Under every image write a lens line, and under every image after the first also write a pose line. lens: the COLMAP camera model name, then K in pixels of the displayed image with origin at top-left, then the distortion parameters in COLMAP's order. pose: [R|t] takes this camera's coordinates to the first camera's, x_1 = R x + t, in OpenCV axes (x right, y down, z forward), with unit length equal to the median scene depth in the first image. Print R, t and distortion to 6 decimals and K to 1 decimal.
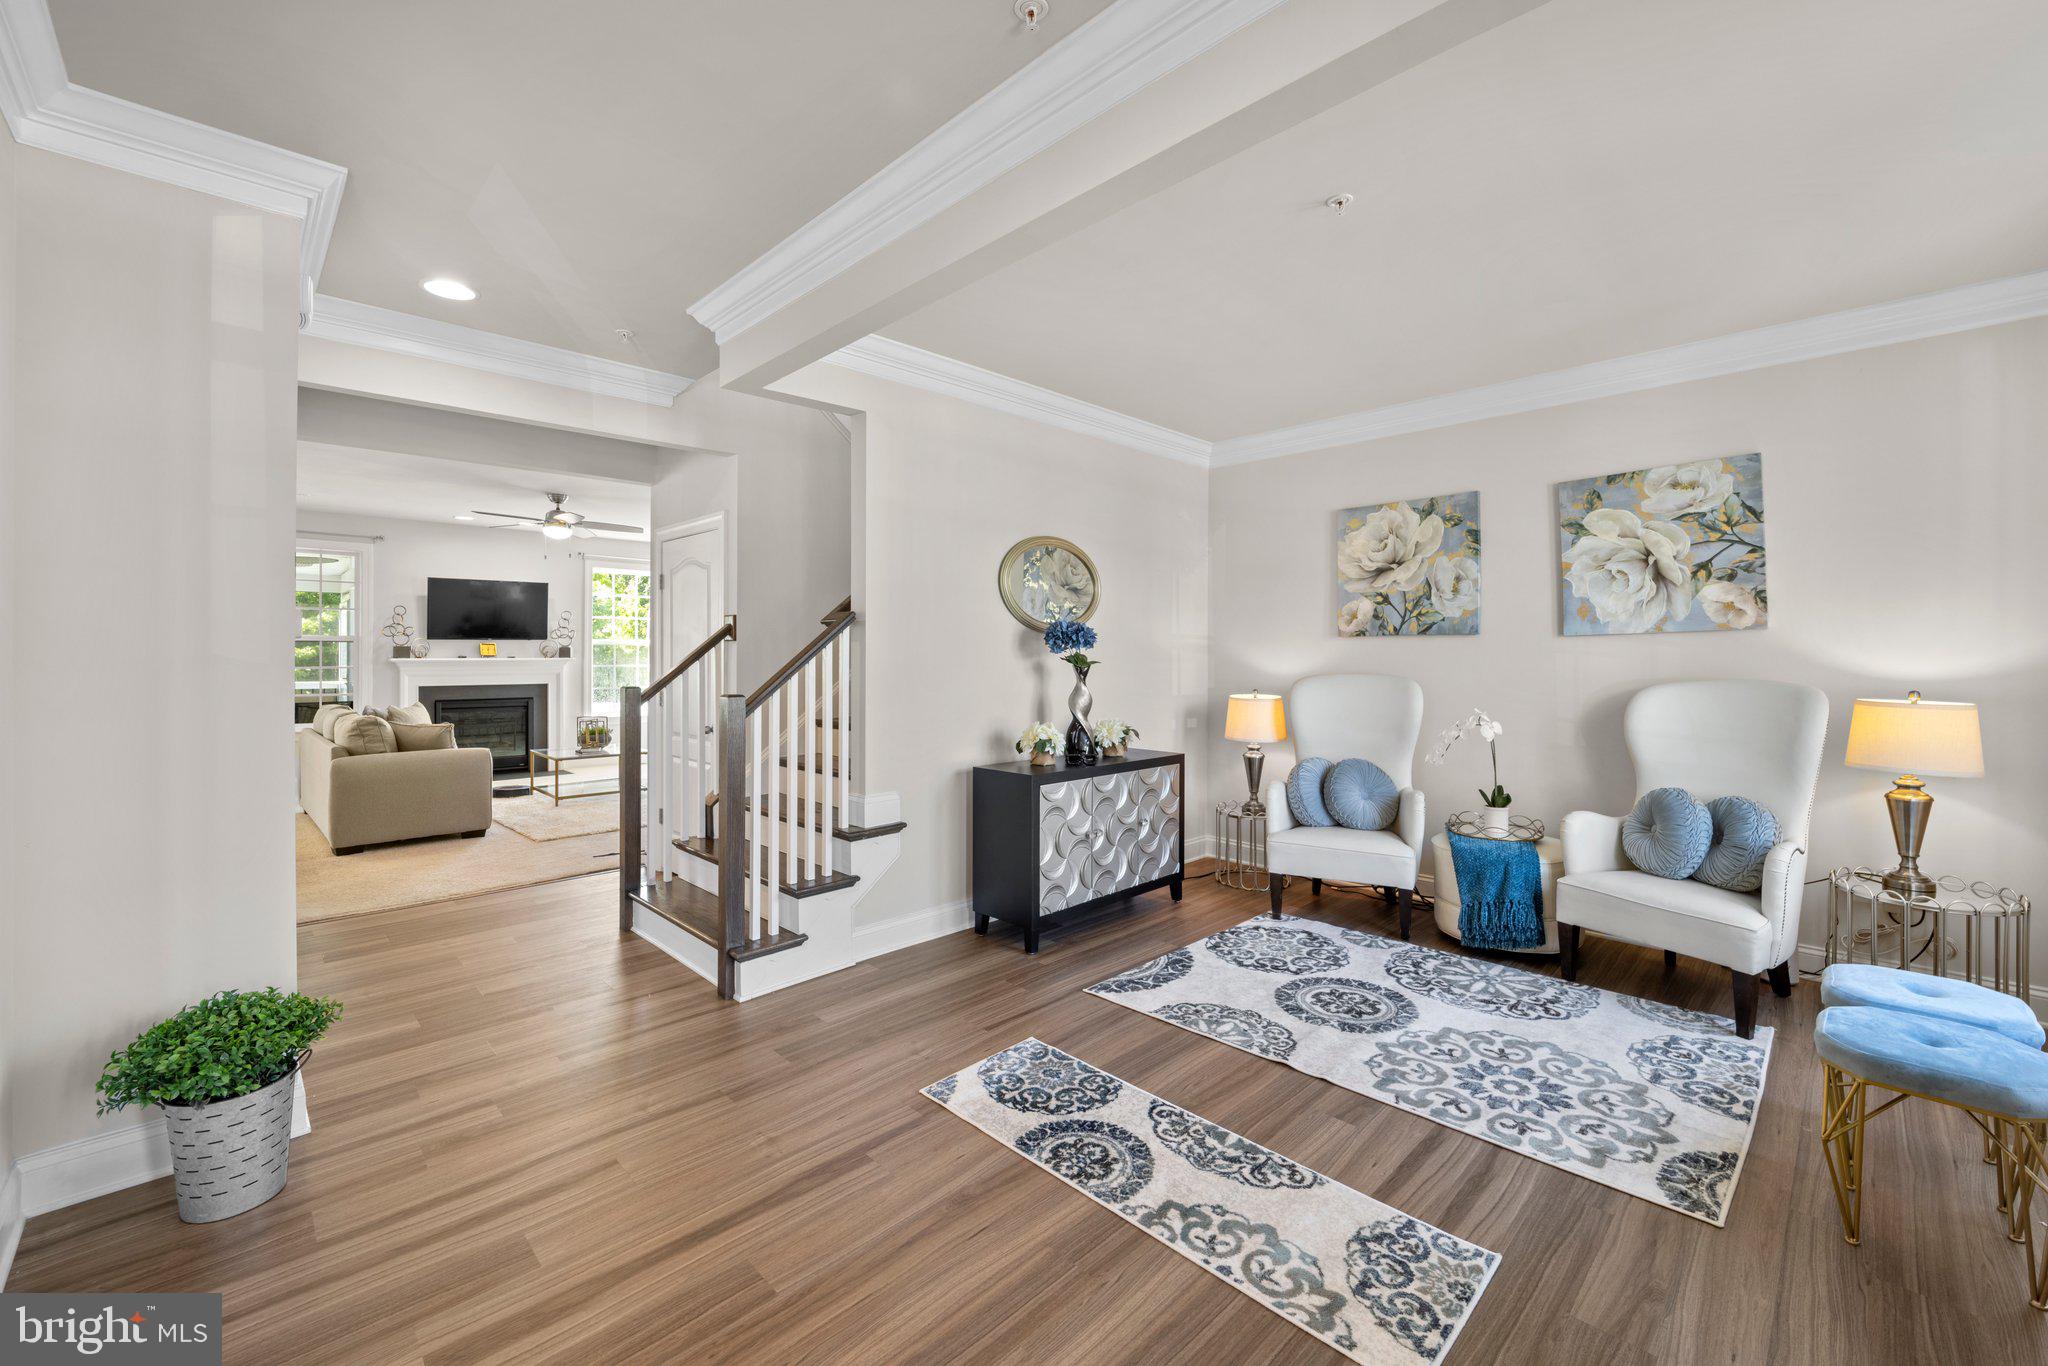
lens RADIAL K [[836.7, 0, 1024.2], [0, 836.7, 667.1], [0, 0, 1]] dist [0.000271, -0.000359]
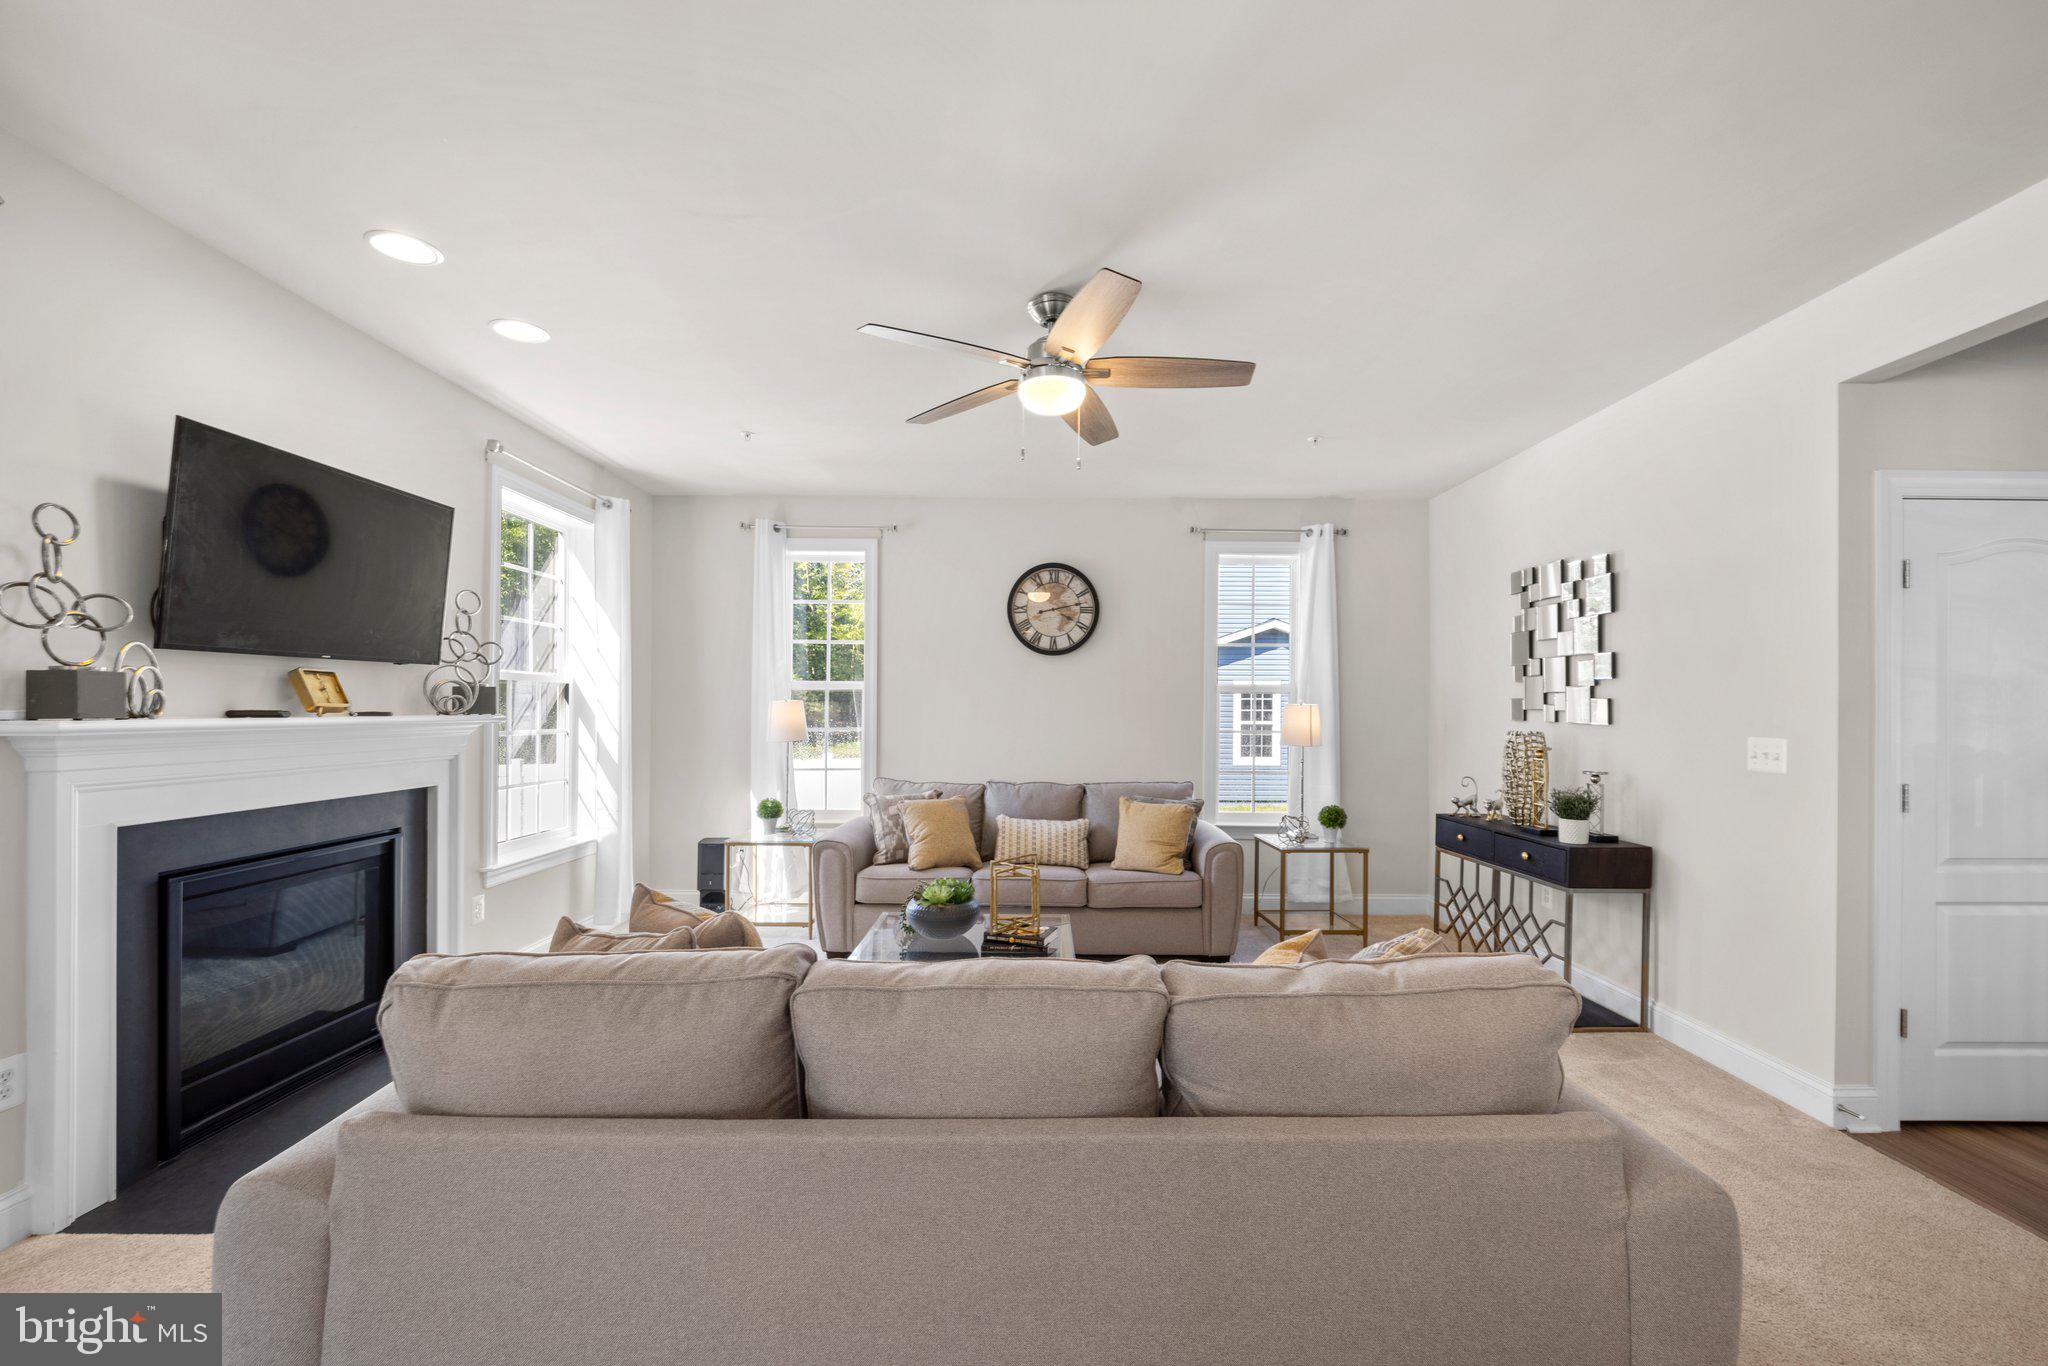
lens RADIAL K [[836.7, 0, 1025.4], [0, 836.7, 713.2], [0, 0, 1]] dist [0.000271, -0.000359]
pose [[0.702798, 0.003532, 0.711381, -0.683814], [-0.003734, 0.999992, -0.001276, -0.013036], [-0.711380, -0.001760, 0.702806, 0.597036]]
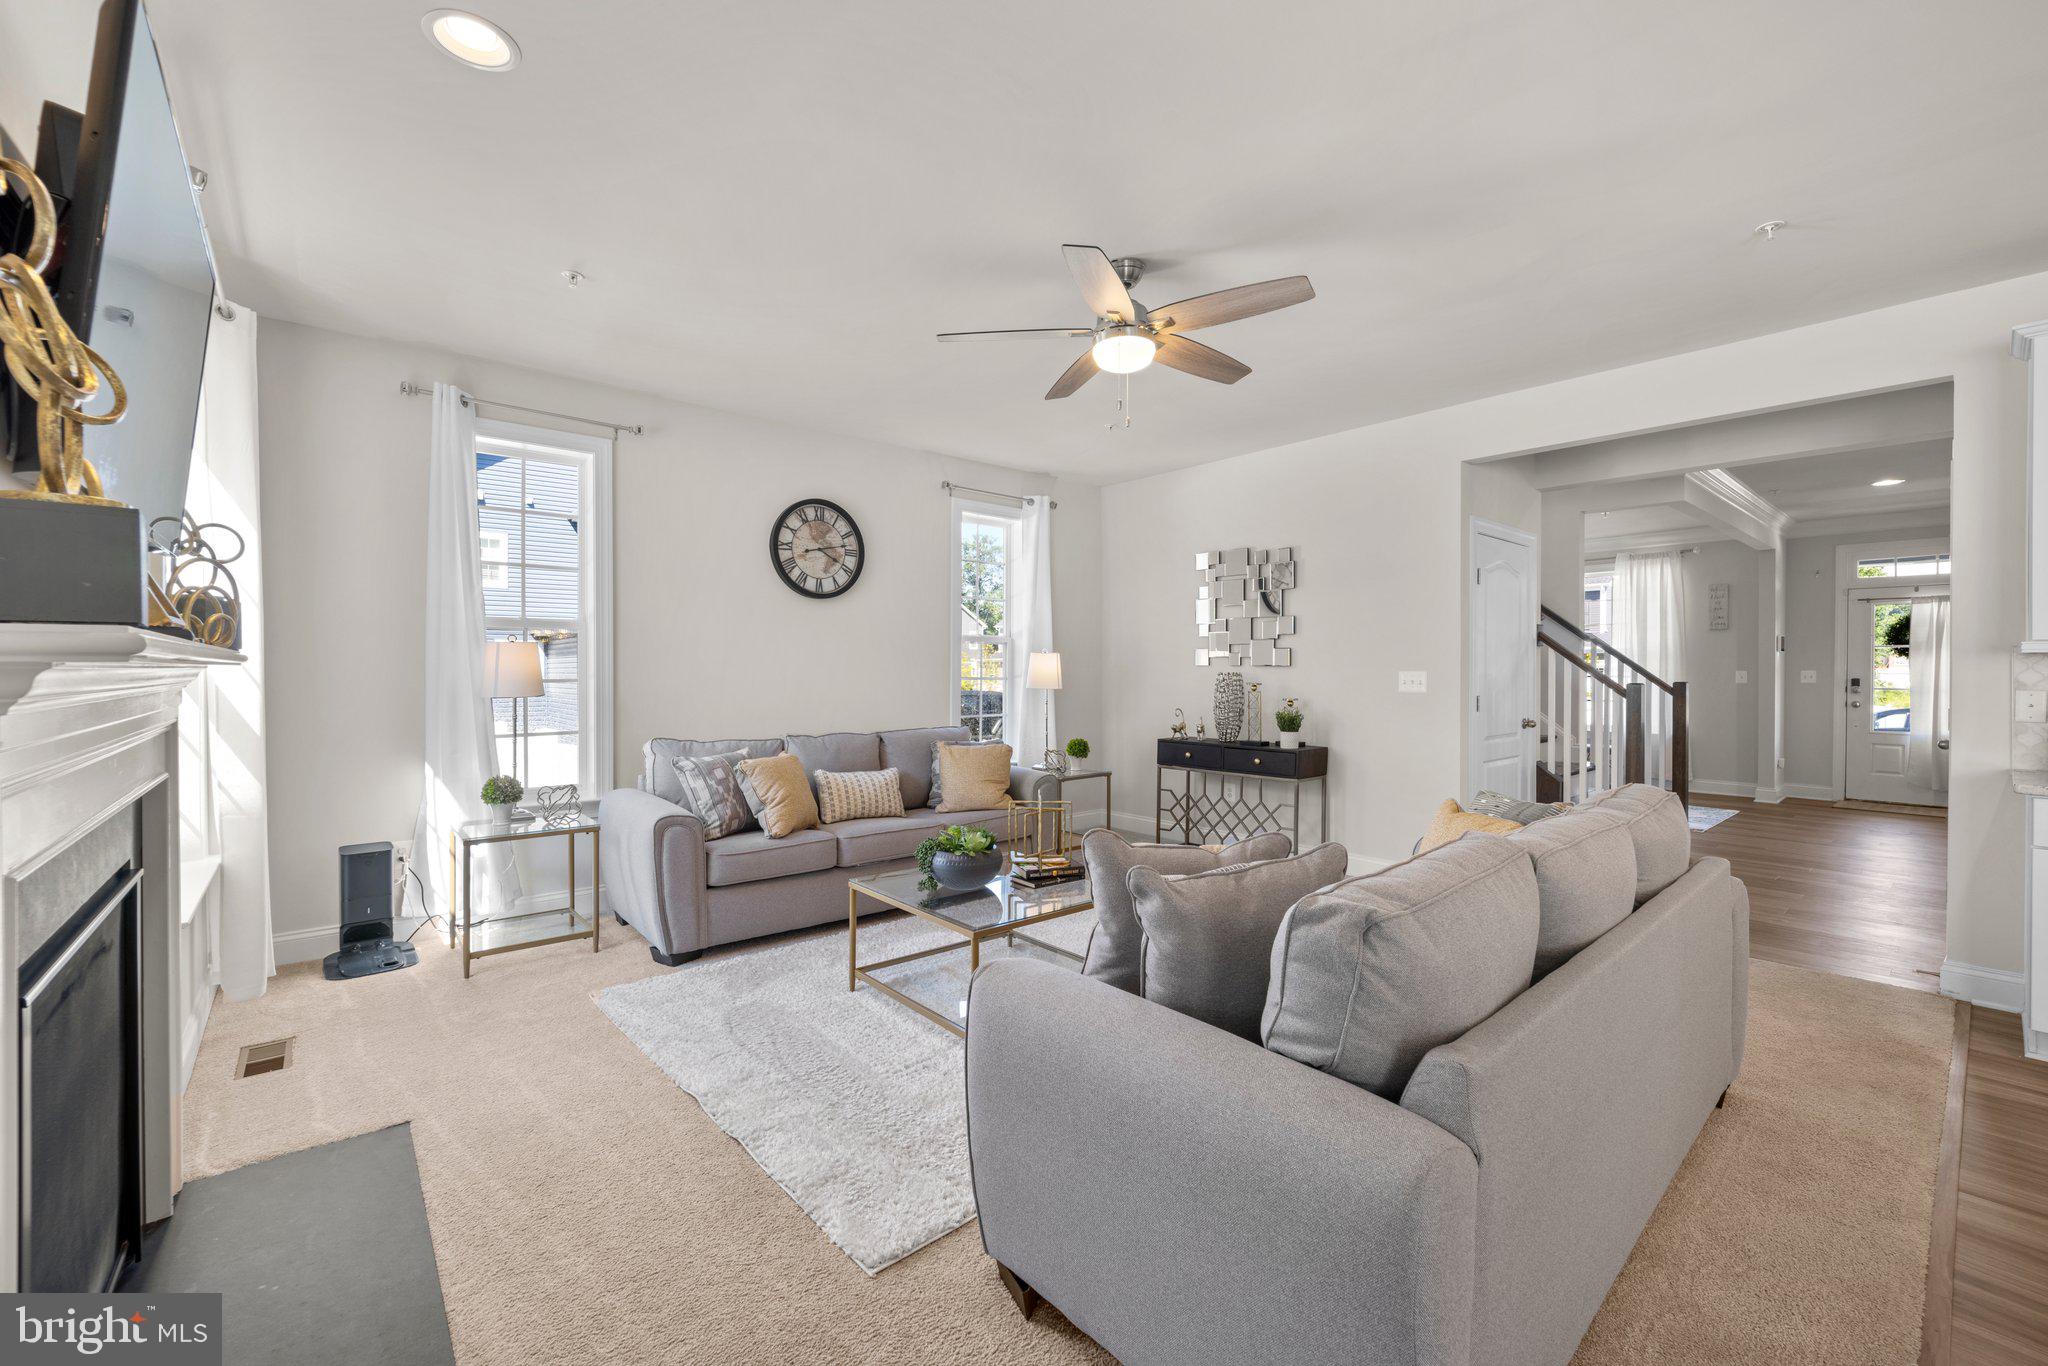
lens RADIAL K [[836.7, 0, 1030.8], [0, 836.7, 679.3], [0, 0, 1]] dist [0.000271, -0.000359]
pose [[0.067610, -0.007875, 0.997681, -0.789774], [0.003940, 0.999963, 0.007626, -0.005200], [-0.997704, 0.003415, 0.067639, 0.818896]]
